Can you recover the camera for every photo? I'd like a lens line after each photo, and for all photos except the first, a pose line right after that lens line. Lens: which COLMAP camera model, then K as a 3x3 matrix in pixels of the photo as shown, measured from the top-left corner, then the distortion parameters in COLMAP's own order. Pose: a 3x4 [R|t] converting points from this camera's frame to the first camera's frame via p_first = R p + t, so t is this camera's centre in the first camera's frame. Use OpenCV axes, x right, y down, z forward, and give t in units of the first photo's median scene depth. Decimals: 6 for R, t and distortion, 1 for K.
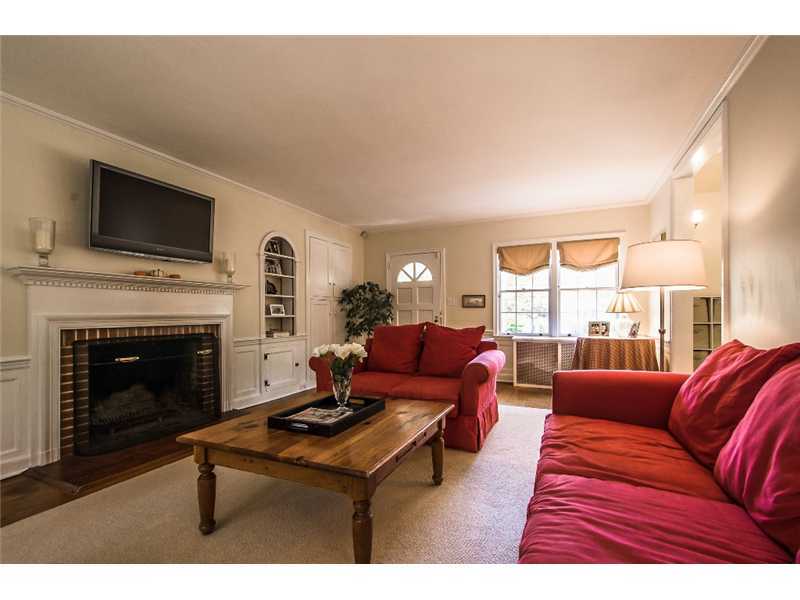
lens RADIAL K [[353.6, 0, 389.2], [0, 353.6, 305.7], [0, 0, 1]] dist [0.016338, 0.000079]
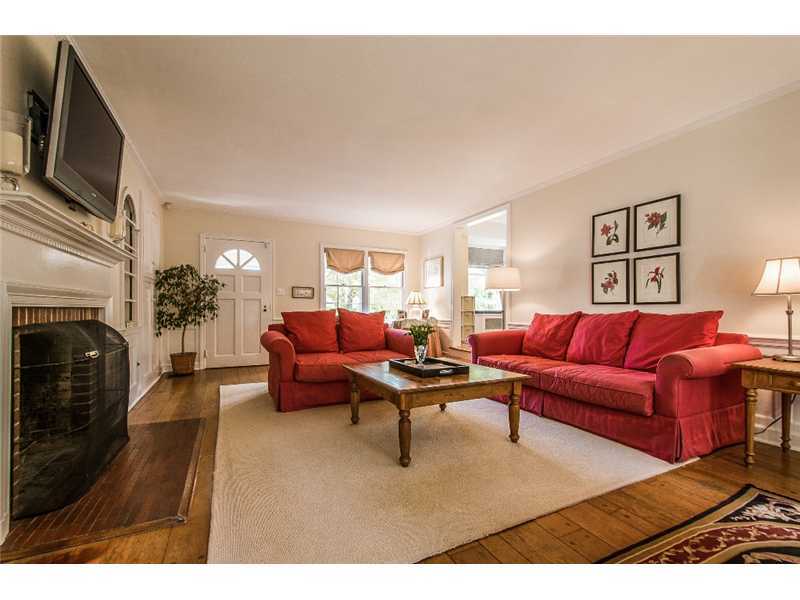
lens RADIAL K [[353.6, 0, 389.2], [0, 353.6, 305.7], [0, 0, 1]] dist [0.016338, 0.000079]
pose [[0.643455, 0.018415, 0.765262, -0.466050], [-0.025521, 0.999671, -0.002596, 0.025835], [-0.765058, -0.017860, 0.643714, 0.083641]]
